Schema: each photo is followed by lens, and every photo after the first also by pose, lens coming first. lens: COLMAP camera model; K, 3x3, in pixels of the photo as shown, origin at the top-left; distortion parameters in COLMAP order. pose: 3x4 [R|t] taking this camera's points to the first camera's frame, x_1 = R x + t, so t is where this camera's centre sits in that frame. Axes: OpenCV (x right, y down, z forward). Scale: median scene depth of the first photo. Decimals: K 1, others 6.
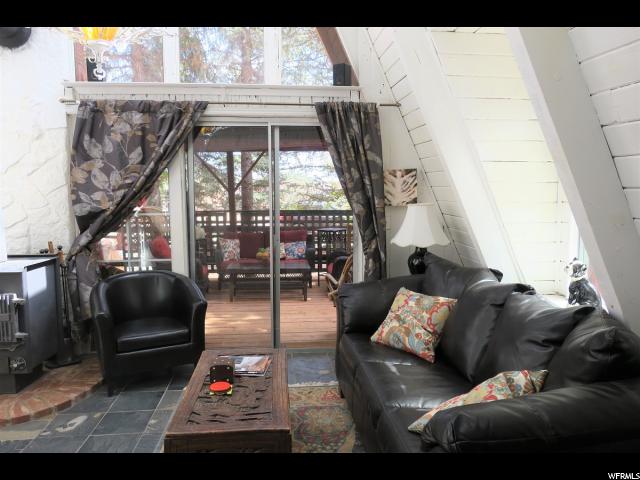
lens RADIAL K [[501.7, 0, 319.8], [0, 501.7, 239.5], [0, 0, 1]] dist [-0.012605, -0.003346]
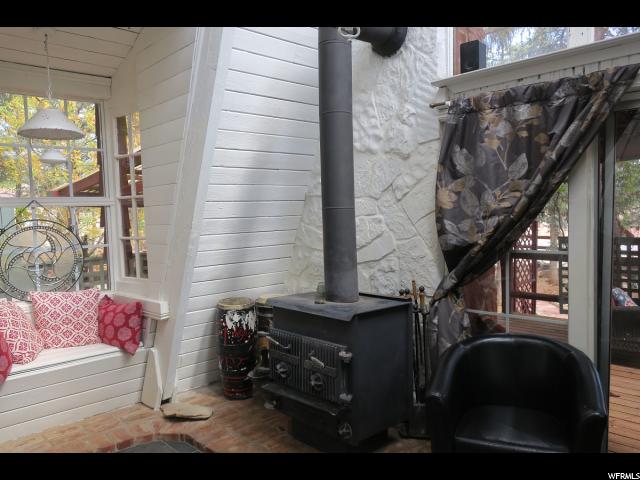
lens RADIAL K [[501.7, 0, 321.1], [0, 501.7, 240.1], [0, 0, 1]] dist [-0.012605, -0.003346]
pose [[0.609335, 0.035191, -0.792132, 0.016305], [-0.050692, 0.998700, 0.005375, -0.057616], [0.791291, 0.036879, 0.610326, 0.372697]]
